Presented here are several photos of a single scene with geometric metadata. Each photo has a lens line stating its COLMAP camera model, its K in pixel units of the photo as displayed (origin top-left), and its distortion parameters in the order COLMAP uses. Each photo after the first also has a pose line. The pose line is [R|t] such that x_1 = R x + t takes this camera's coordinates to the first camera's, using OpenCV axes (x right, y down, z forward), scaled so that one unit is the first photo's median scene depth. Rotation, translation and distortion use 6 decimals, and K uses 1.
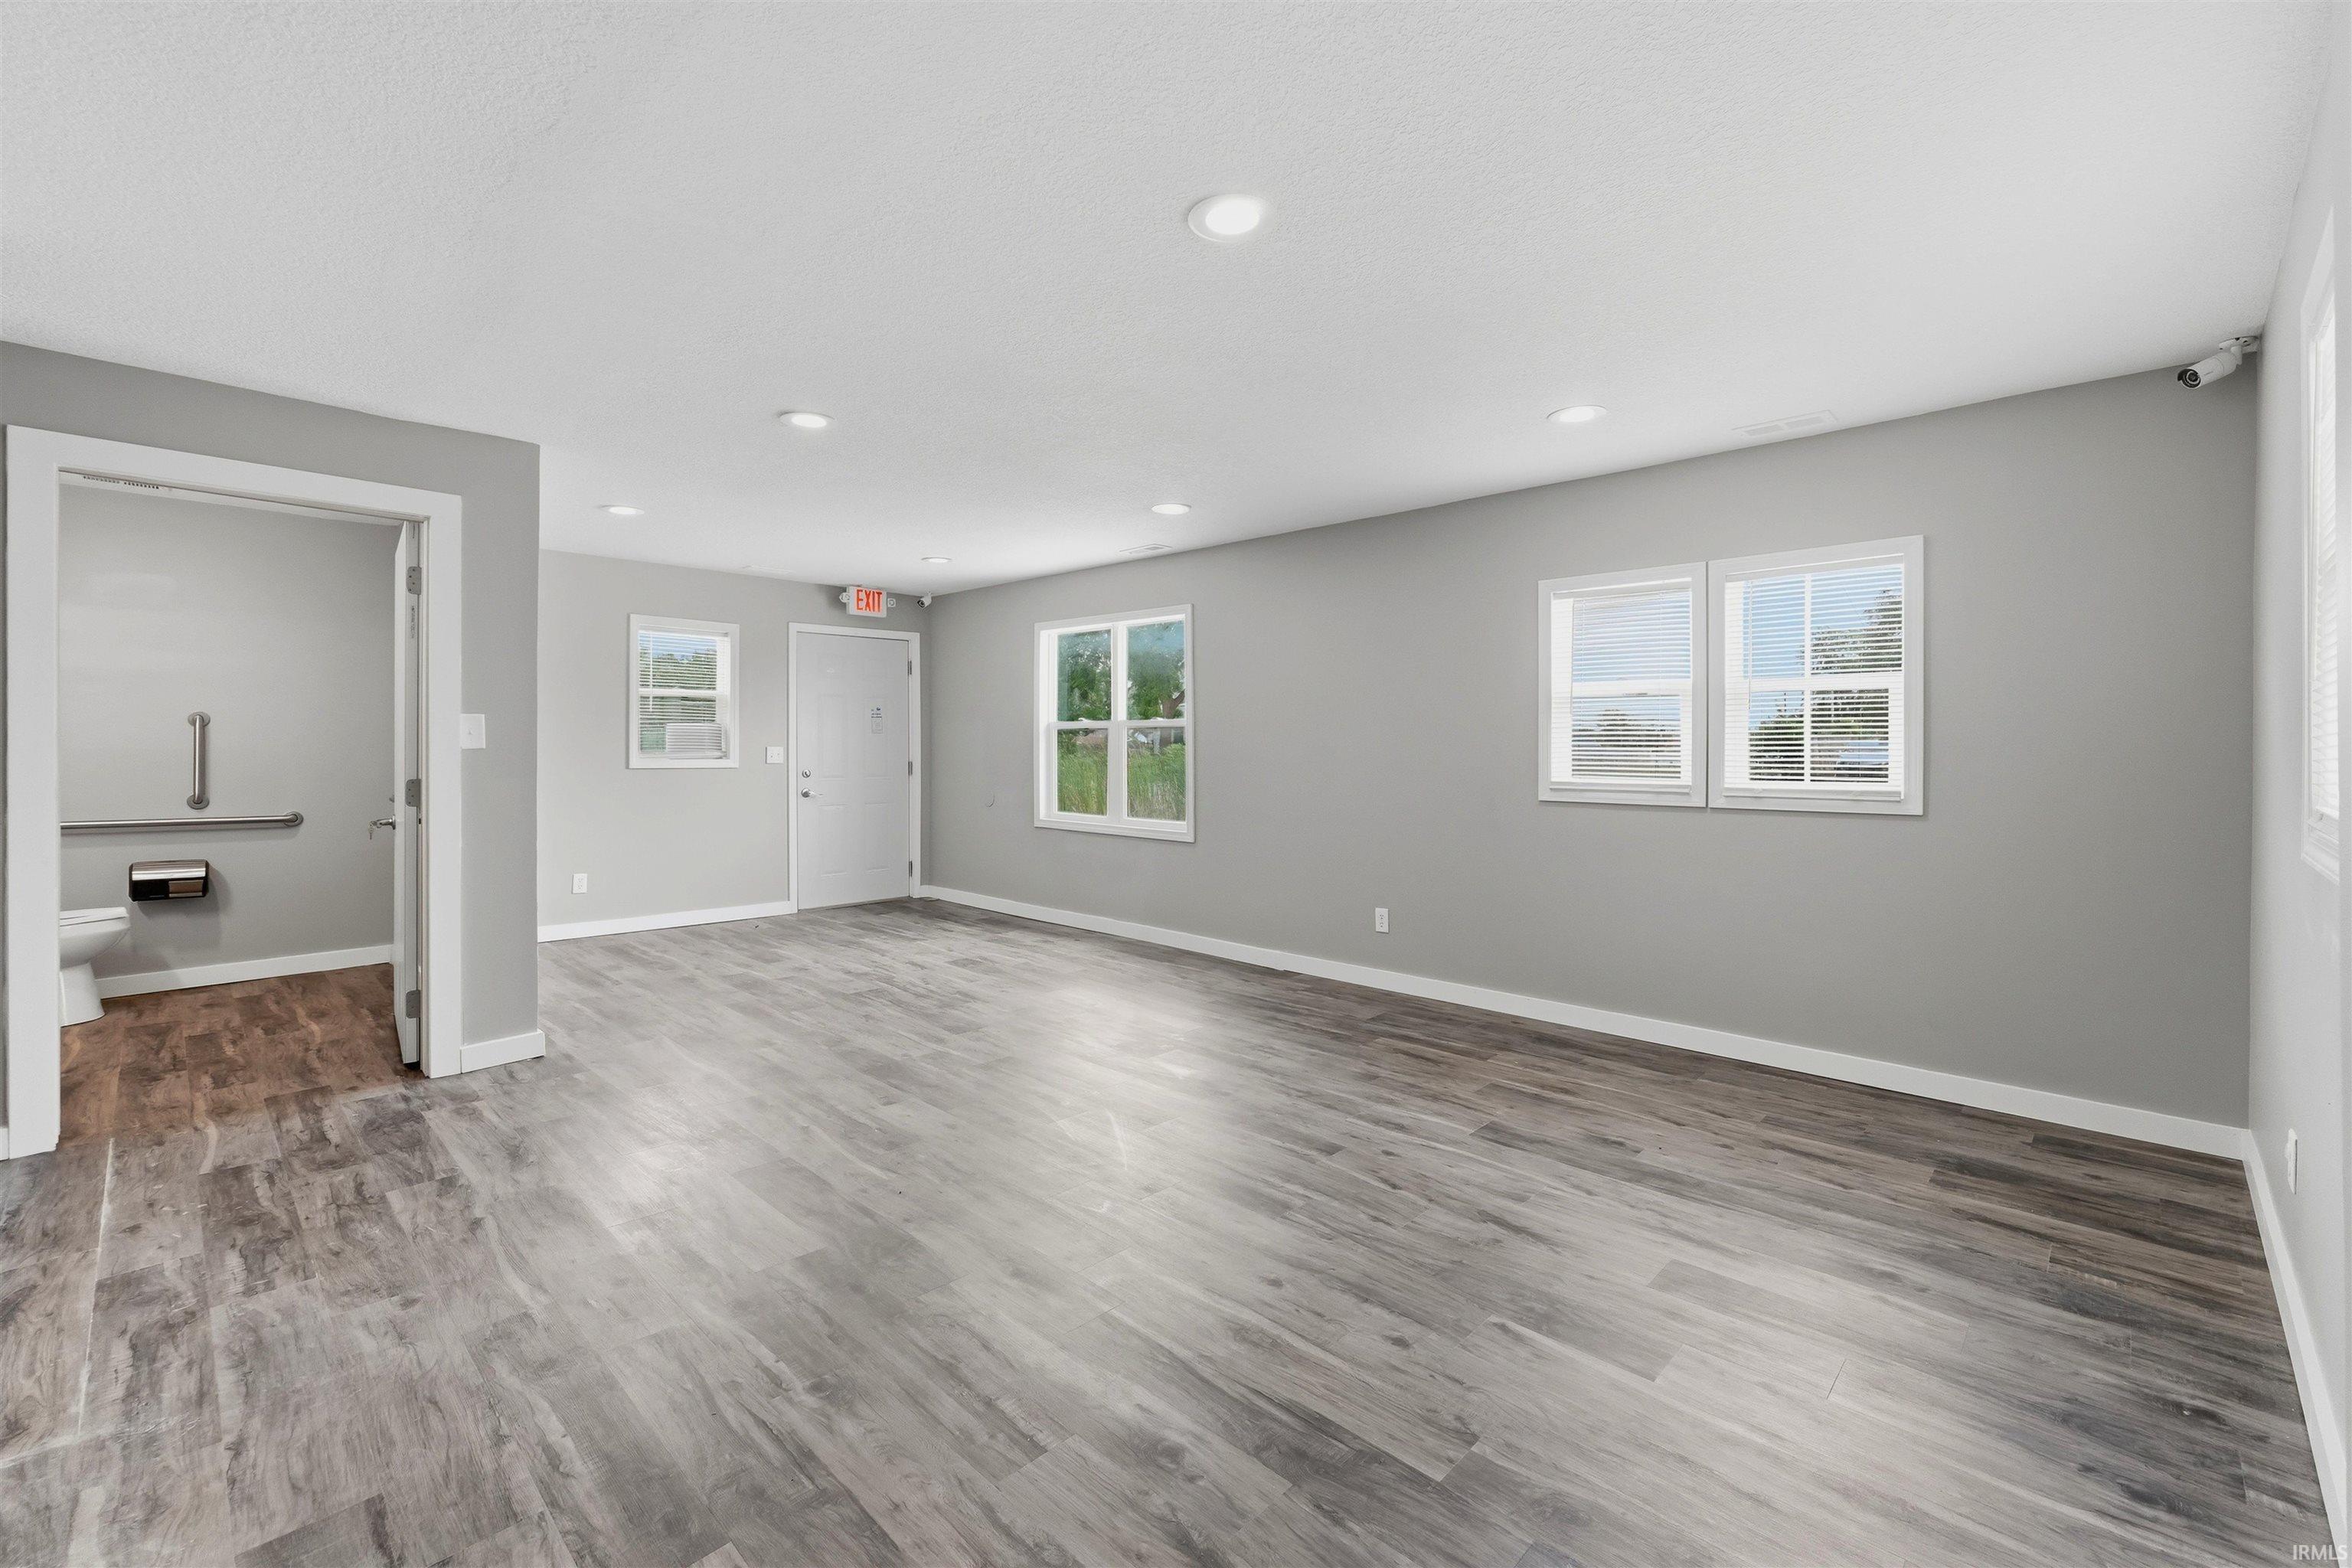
lens RADIAL K [[985.8, 0, 1201.1], [0, 985.8, 748.2], [0, 0, 1]] dist [-0.001438, -0.000062]
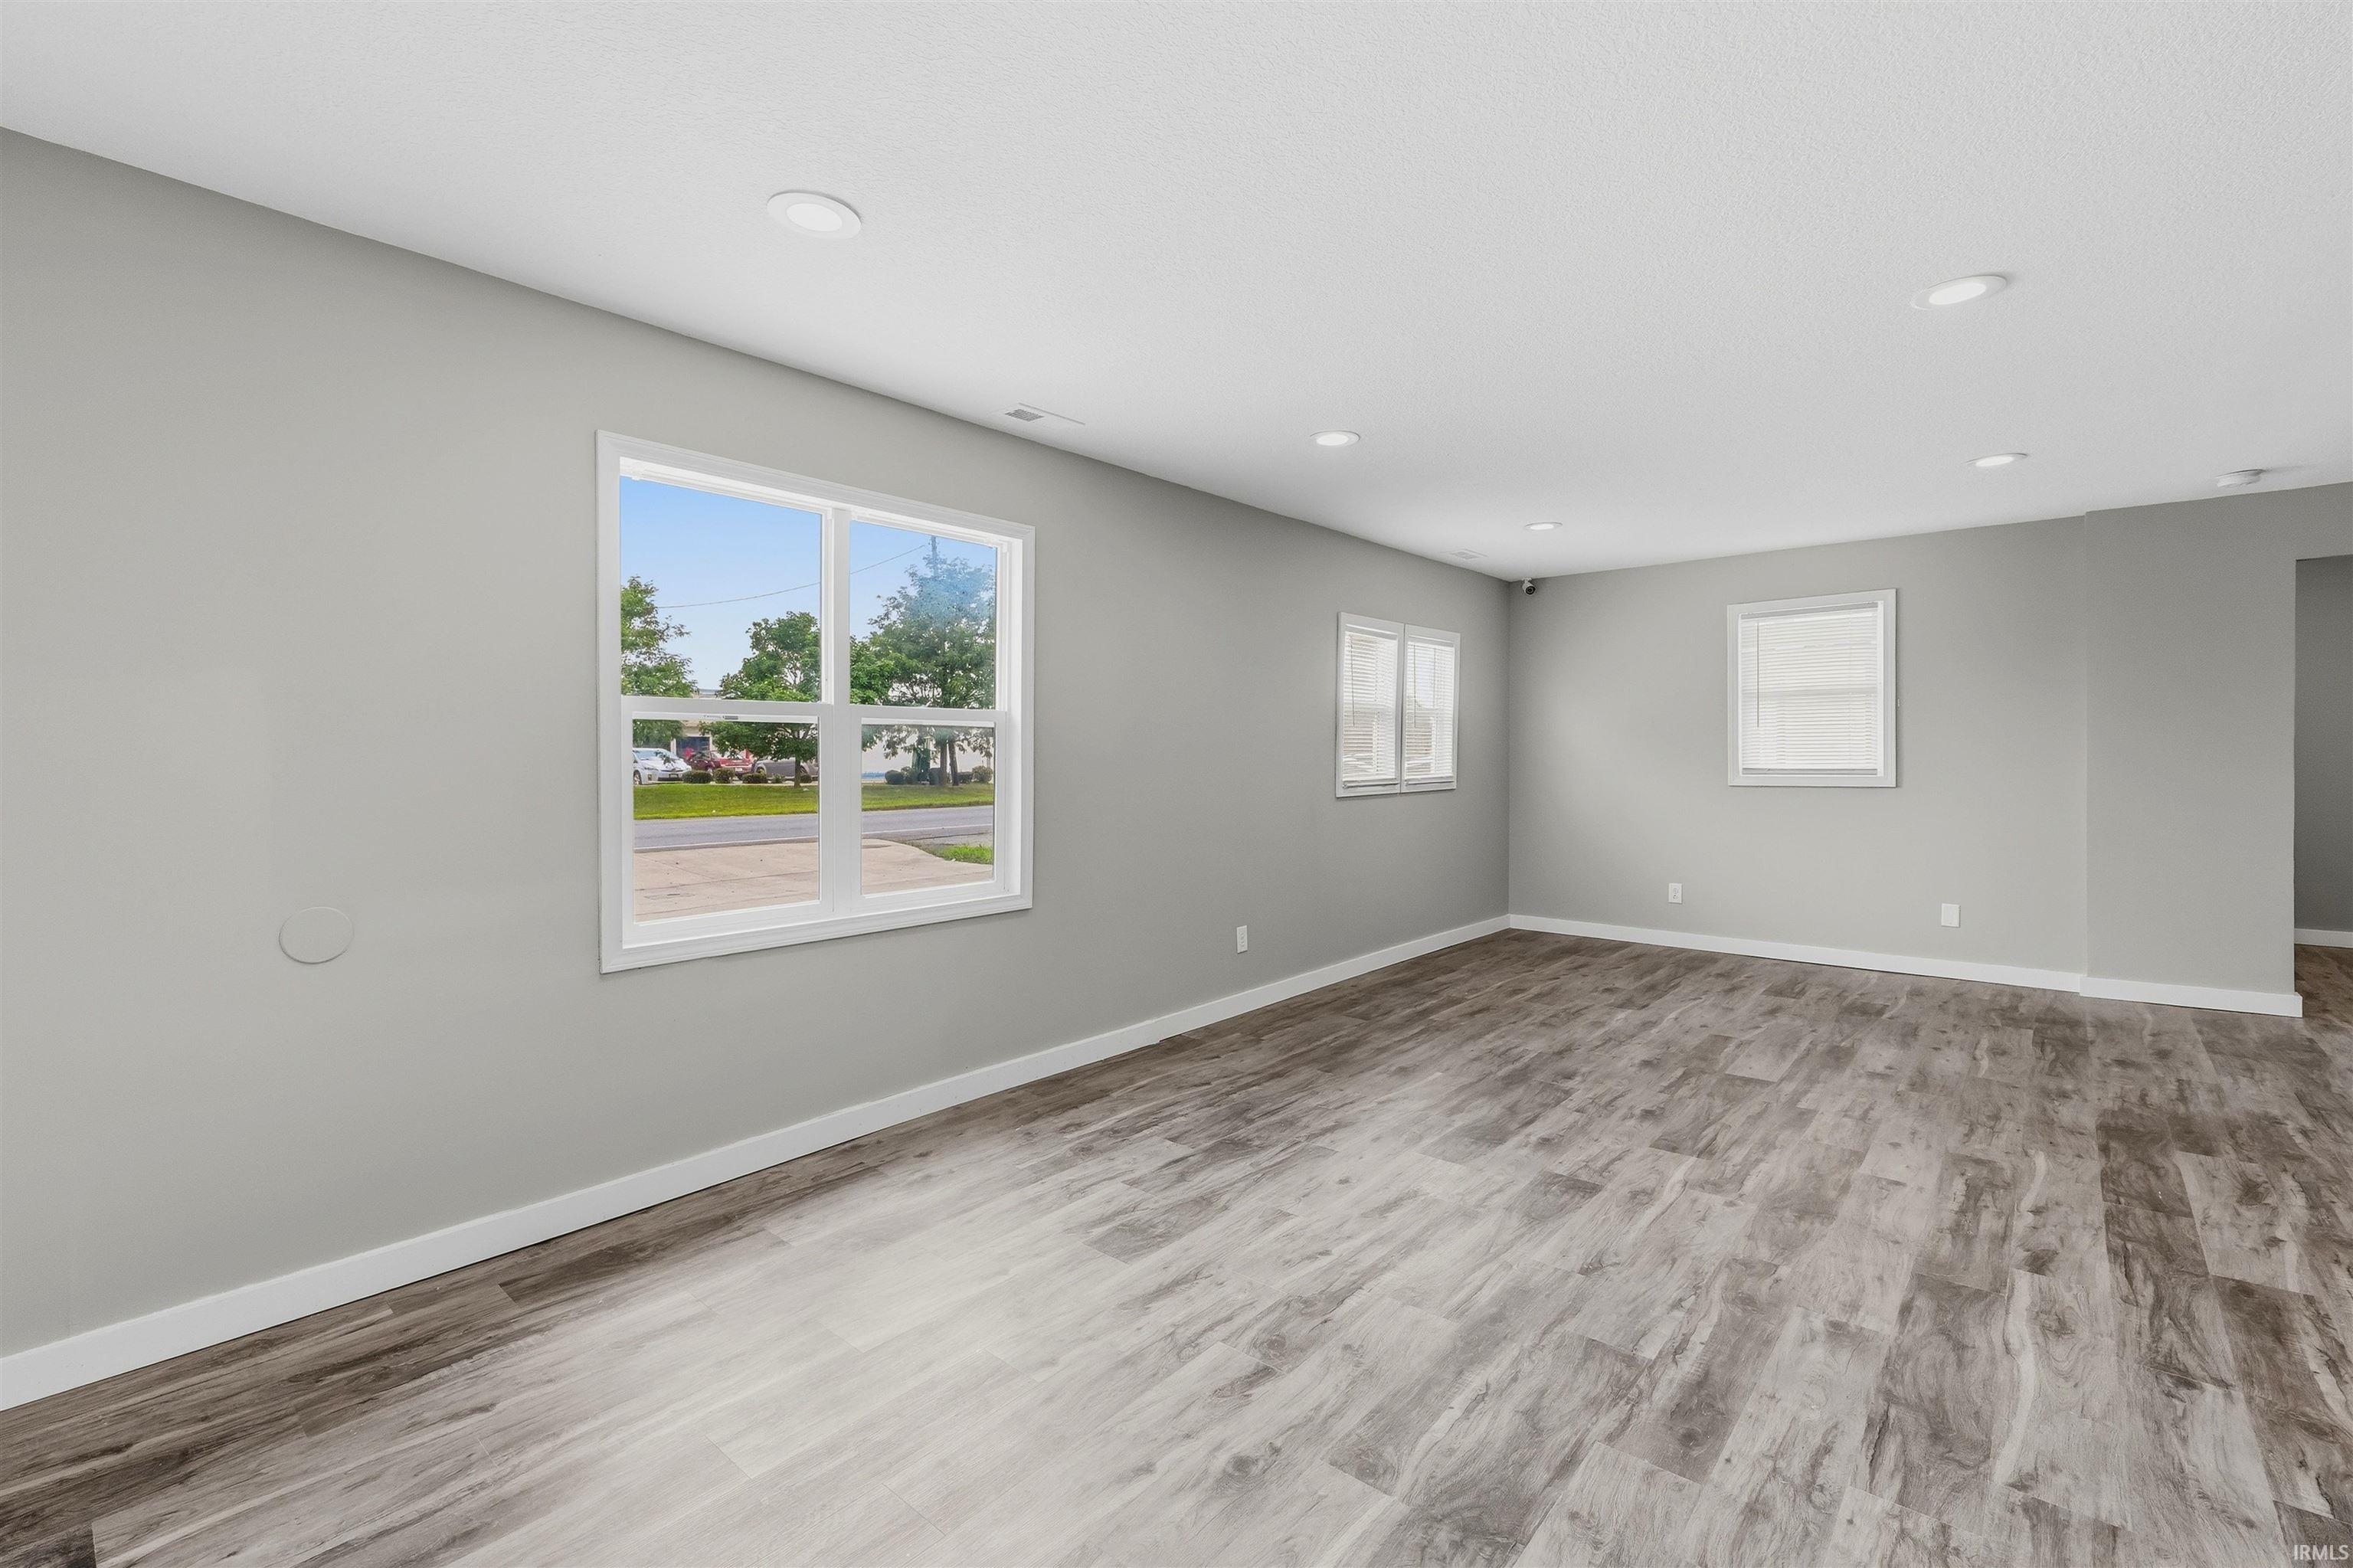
lens RADIAL K [[1015.9, 0, 1171.6], [0, 1015.9, 758.3], [0, 0, 1]] dist [0.000014, 0.000361]
pose [[-0.025733, -0.011158, 0.999607, -0.979428], [0.008365, 0.999900, 0.011376, -0.009574], [-0.999634, 0.008654, -0.025637, 1.385263]]
